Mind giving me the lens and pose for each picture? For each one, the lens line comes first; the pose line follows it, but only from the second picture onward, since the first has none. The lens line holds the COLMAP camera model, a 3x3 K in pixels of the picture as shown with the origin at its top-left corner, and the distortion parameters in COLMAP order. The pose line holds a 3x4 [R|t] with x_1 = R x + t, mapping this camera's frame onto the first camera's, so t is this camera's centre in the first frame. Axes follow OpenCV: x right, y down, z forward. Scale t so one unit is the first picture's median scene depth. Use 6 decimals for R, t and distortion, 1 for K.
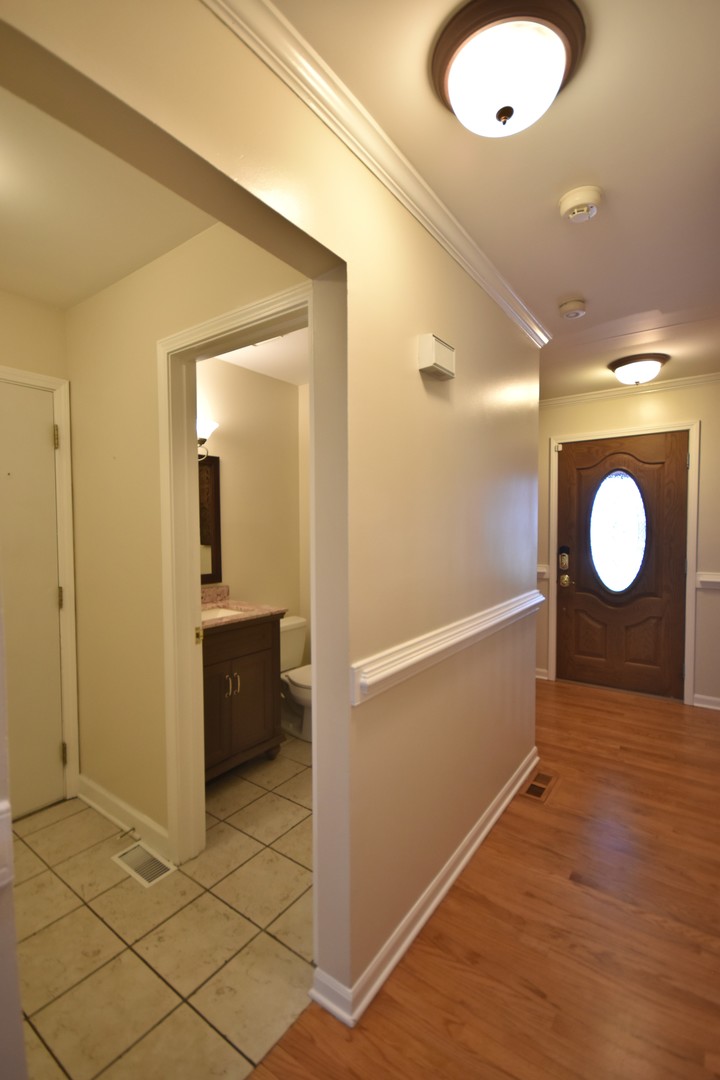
lens RADIAL K [[477.9, 0, 360.0], [0, 477.9, 540.0], [0, 0, 1]] dist [0.000278, -0.000015]
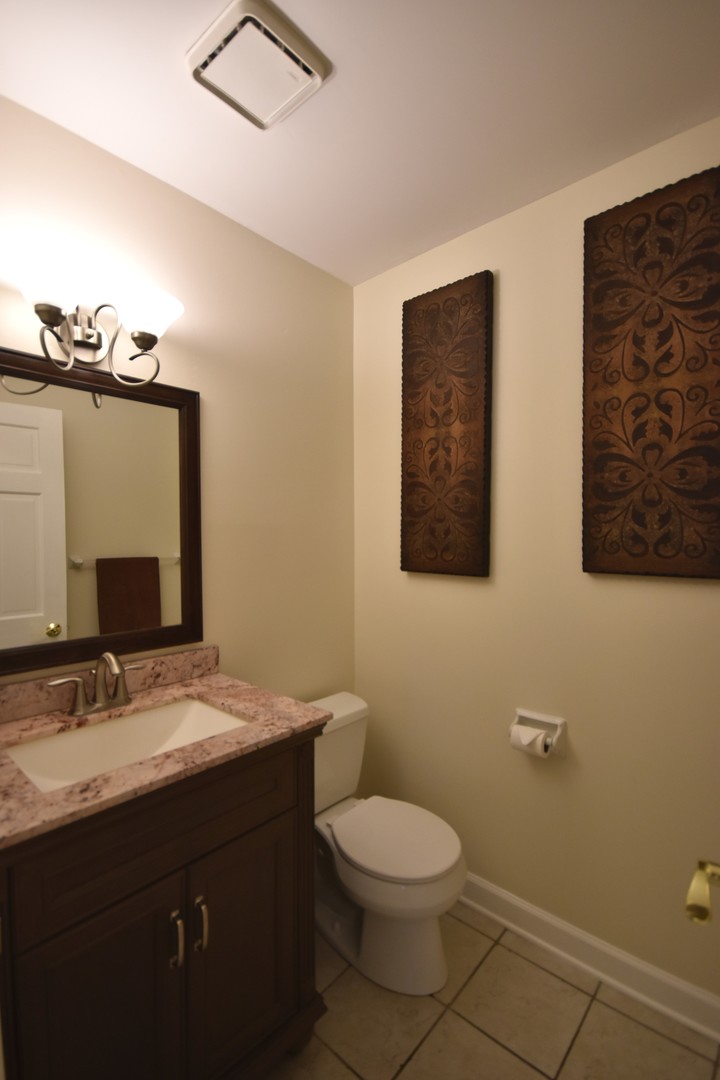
lens RADIAL K [[494.5, 0, 360.0], [0, 494.5, 540.0], [0, 0, 1]] dist [0.000963, 0.000041]
pose [[0.995523, 0.006915, -0.094261, -0.073927], [-0.009042, 0.999714, -0.022154, -0.008755], [0.094081, 0.022907, 0.995301, 0.489764]]
